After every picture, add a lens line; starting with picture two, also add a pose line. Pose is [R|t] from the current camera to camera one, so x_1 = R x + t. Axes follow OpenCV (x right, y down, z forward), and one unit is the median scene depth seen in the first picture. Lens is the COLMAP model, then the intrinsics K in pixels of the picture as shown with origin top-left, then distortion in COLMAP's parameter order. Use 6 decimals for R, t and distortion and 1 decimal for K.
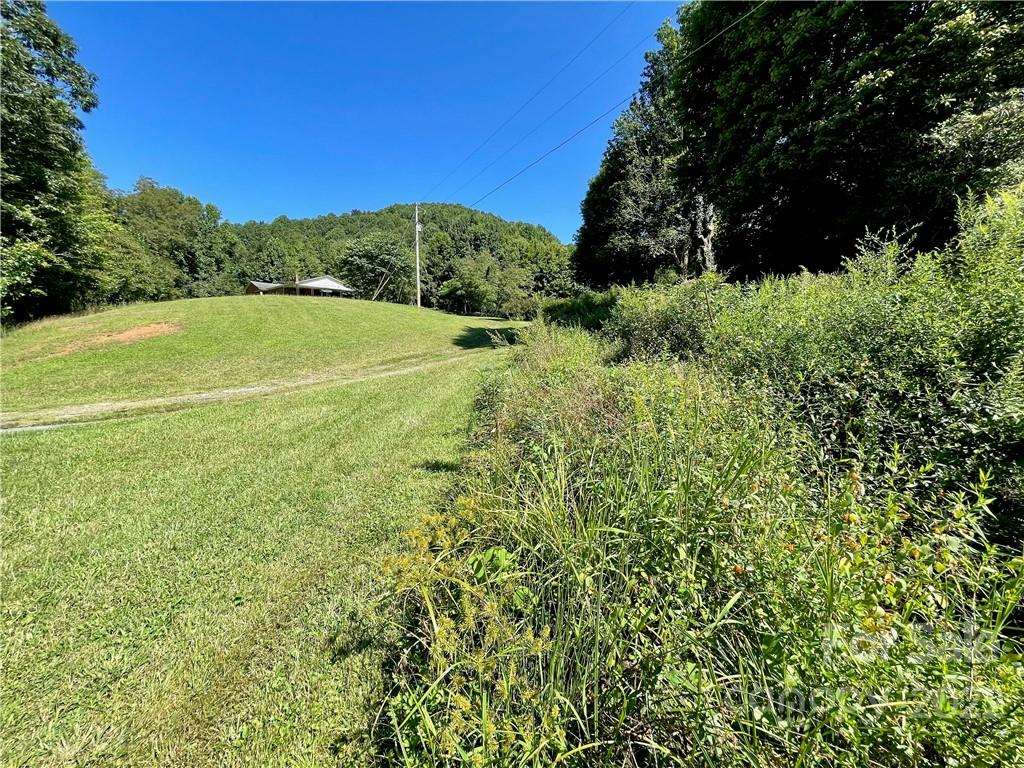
lens RADIAL K [[411.0, 0, 509.7], [0, 411.0, 383.5], [0, 0, 1]] dist [-0.000677, 0.000298]
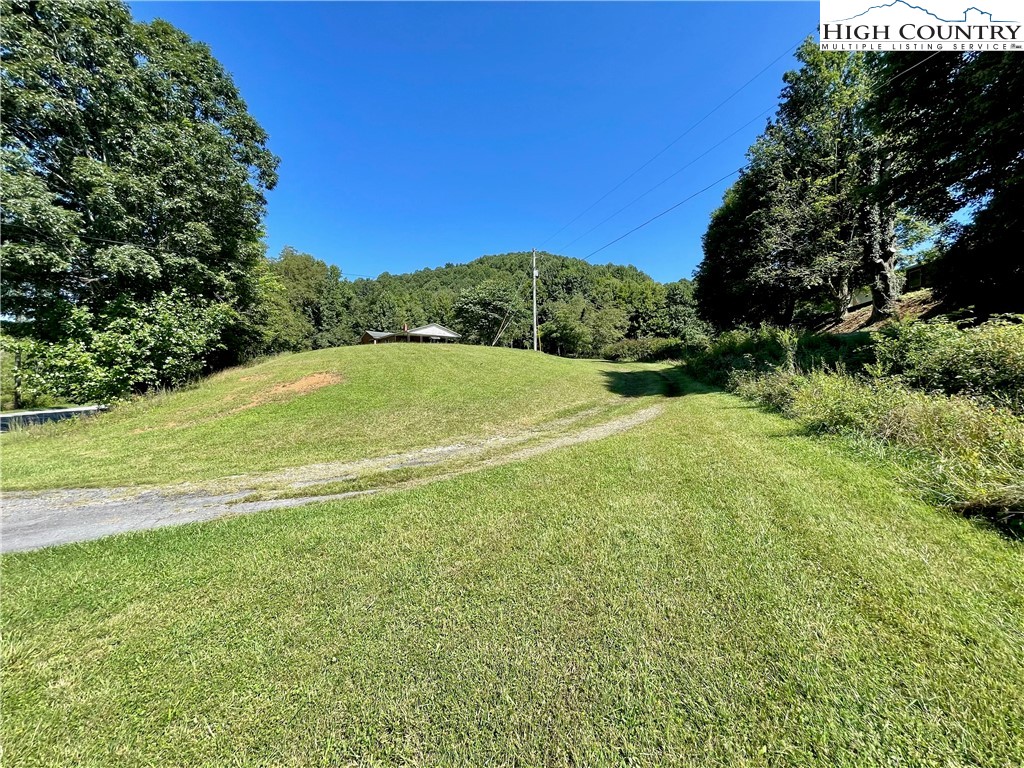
lens RADIAL K [[411.0, 0, 509.8], [0, 411.0, 384.9], [0, 0, 1]] dist [-0.000677, 0.000298]
pose [[0.981409, -0.008489, -0.191743, -0.041679], [-0.010102, 0.995352, -0.095772, -0.005086], [0.191665, 0.095929, 0.976761, 0.017588]]
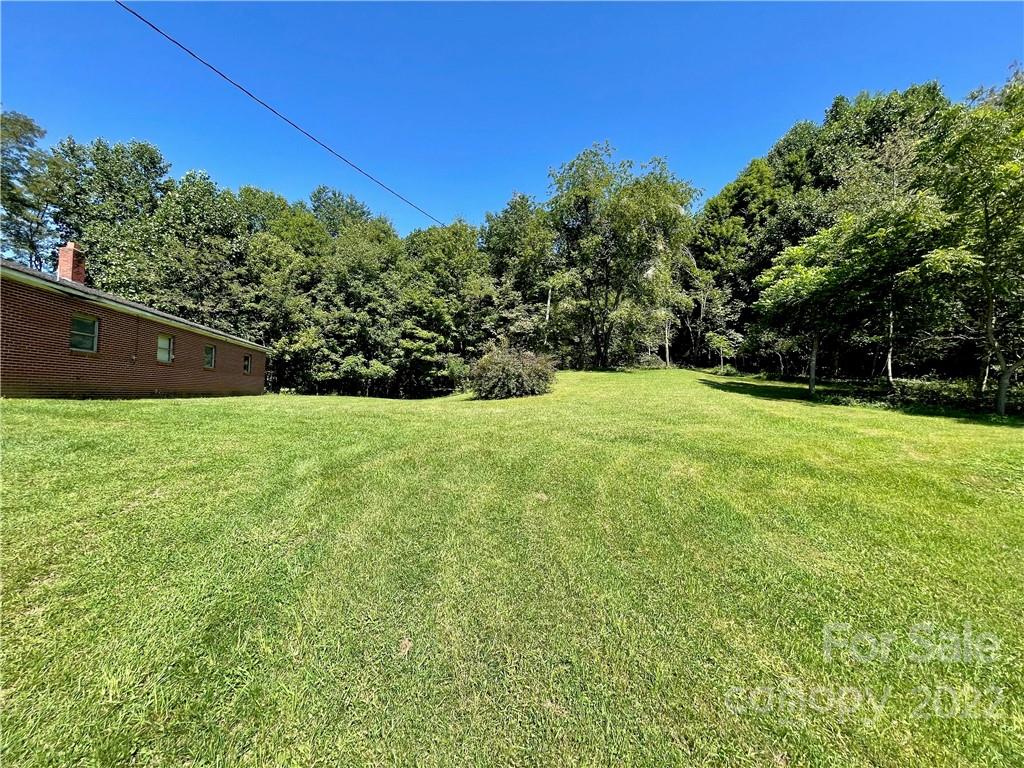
lens RADIAL K [[411.0, 0, 514.0], [0, 411.0, 385.4], [0, 0, 1]] dist [-0.000677, 0.000298]
pose [[0.827369, -0.005675, -0.561630, -0.177069], [-0.071987, 0.990630, -0.116059, -0.159599], [0.557027, 0.136453, 0.819208, 0.852220]]
